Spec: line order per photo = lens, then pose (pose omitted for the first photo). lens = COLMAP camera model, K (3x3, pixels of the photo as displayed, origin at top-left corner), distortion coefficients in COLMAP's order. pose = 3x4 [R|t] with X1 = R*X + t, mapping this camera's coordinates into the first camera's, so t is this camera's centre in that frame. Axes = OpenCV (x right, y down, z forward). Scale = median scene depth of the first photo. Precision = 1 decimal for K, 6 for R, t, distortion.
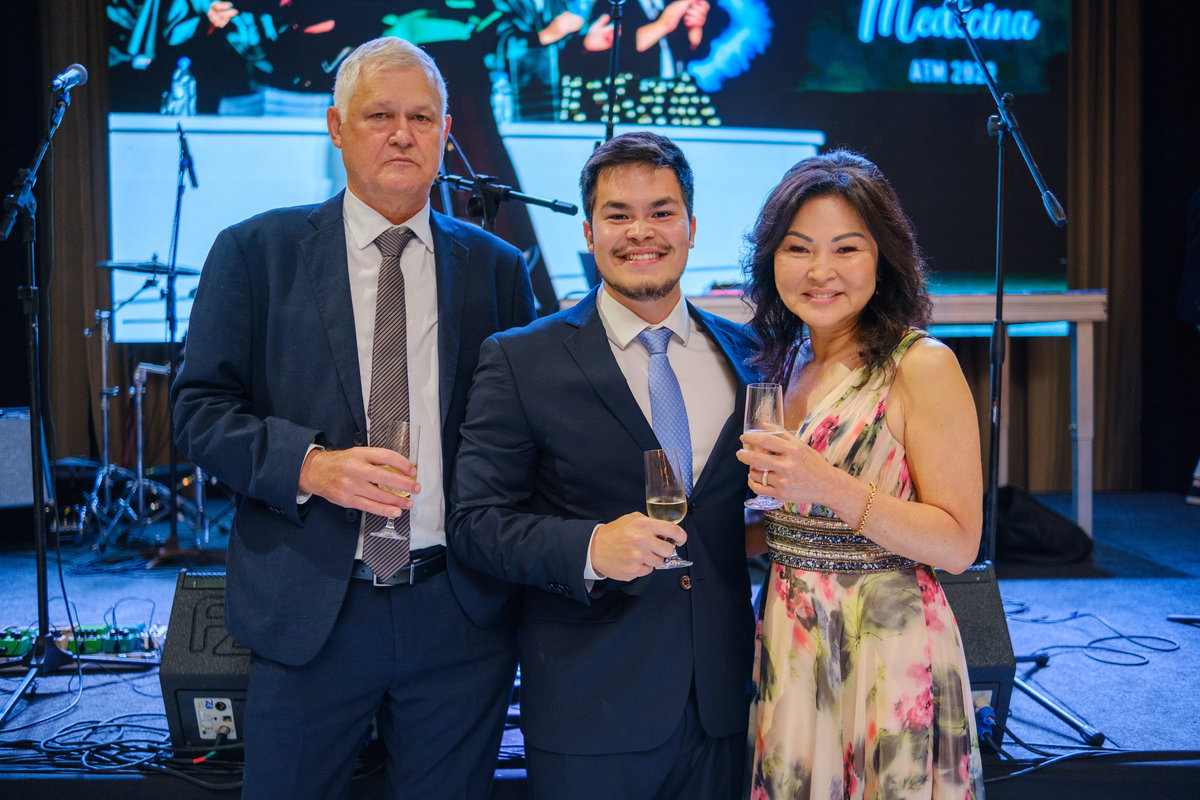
lens RADIAL K [[1213.2, 0, 600.0], [0, 1213.2, 400.0], [0, 0, 1]] dist [-0.093256, -0.010096]
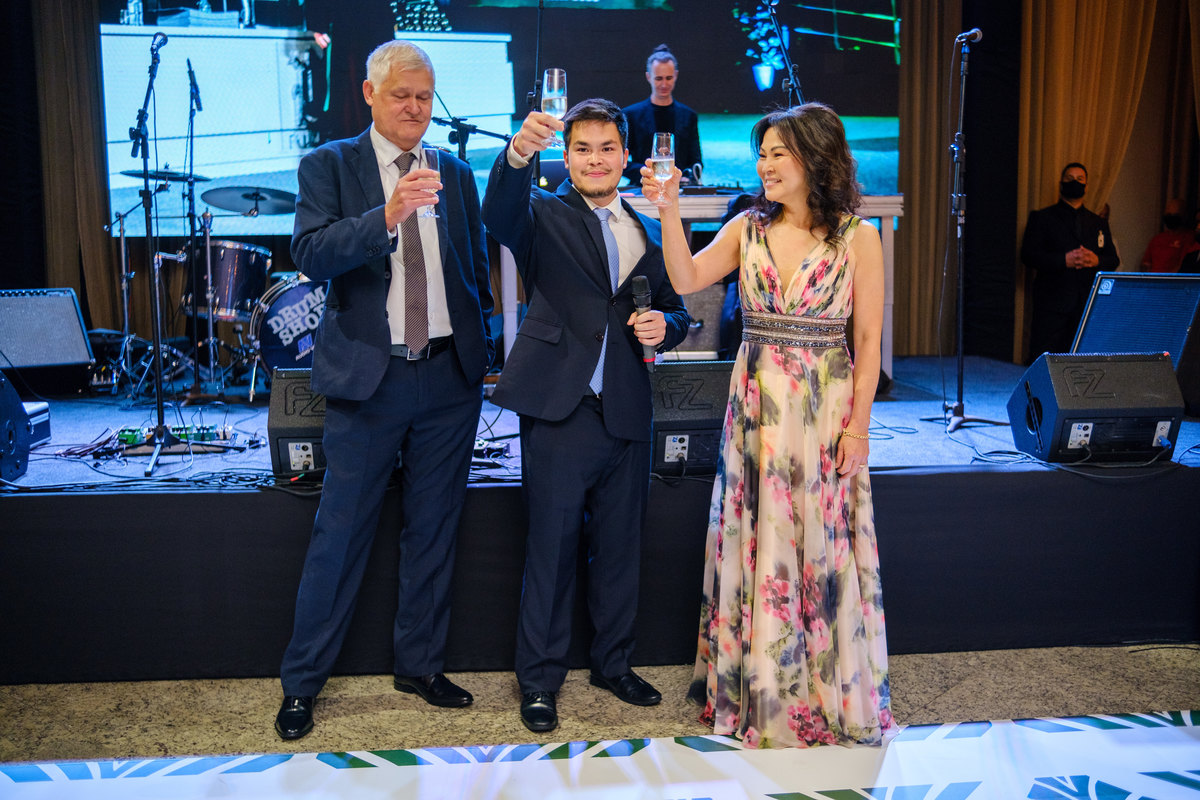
lens RADIAL K [[1213.2, 0, 600.0], [0, 1213.2, 400.0], [0, 0, 1]] dist [-0.093256, -0.010096]
pose [[0.997153, -0.009835, 0.074758, -0.028087], [0.003886, 0.996842, 0.079314, 0.045775], [-0.075302, -0.078798, 0.994042, -0.496051]]
